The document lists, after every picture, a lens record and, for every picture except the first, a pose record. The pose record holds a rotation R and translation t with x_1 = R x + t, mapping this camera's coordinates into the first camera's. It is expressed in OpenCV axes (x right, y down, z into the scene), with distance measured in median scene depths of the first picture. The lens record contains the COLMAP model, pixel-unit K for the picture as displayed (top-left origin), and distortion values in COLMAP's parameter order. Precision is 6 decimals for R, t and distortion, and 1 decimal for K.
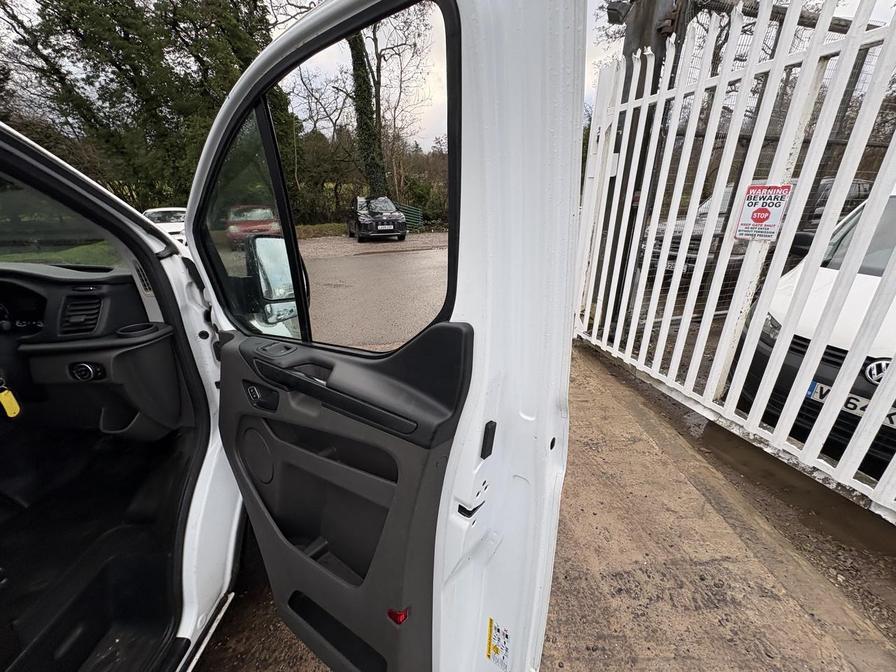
lens RADIAL K [[354.2, 0, 448.0], [0, 354.2, 336.0], [0, 0, 1]] dist [-0.000934, 0.000125]
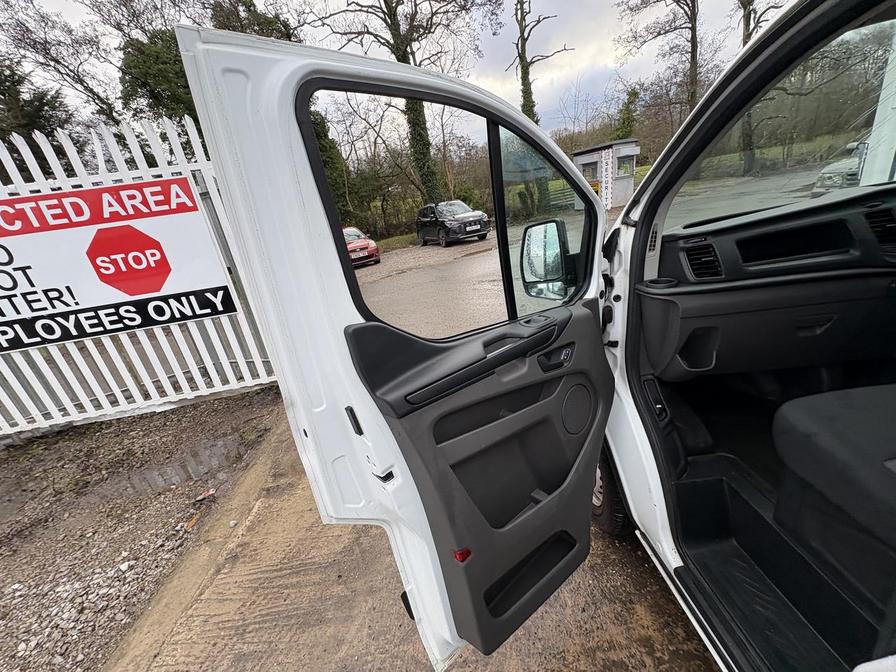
lens RADIAL K [[356.6, 0, 448.0], [0, 356.6, 336.0], [0, 0, 1]] dist [-0.000300, -0.000090]
pose [[0.987633, -0.153550, -0.031688, -0.242636], [0.153012, 0.988046, -0.018781, 0.006494], [0.034193, 0.013700, 0.999321, -0.017073]]
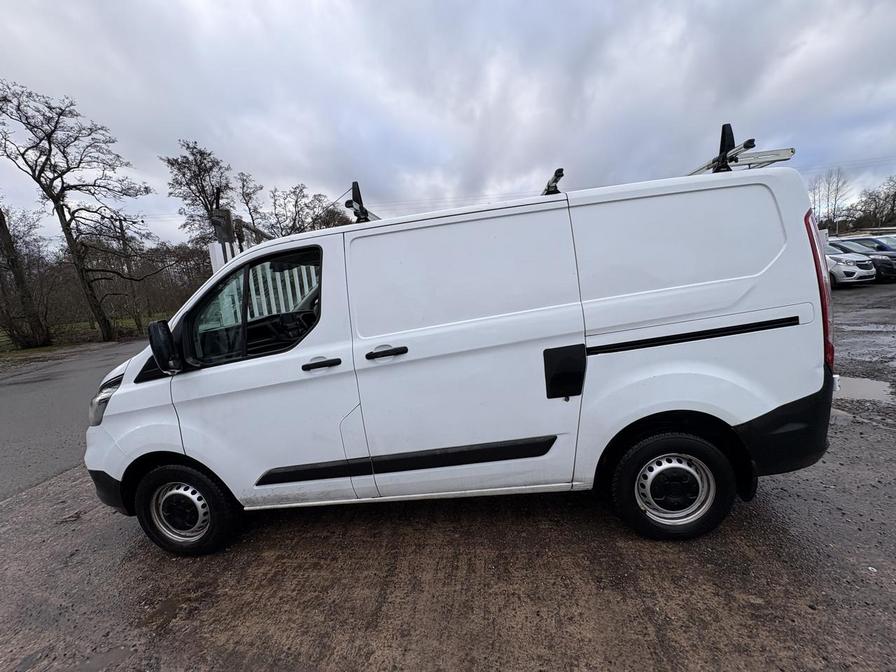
lens RADIAL K [[354.2, 0, 448.0], [0, 354.2, 336.0], [0, 0, 1]] dist [-0.000934, 0.000125]
pose [[0.093705, -0.141613, 0.985477, -0.345502], [0.451434, 0.888273, 0.084720, 0.028141], [-0.887371, 0.436939, 0.147164, -0.053843]]
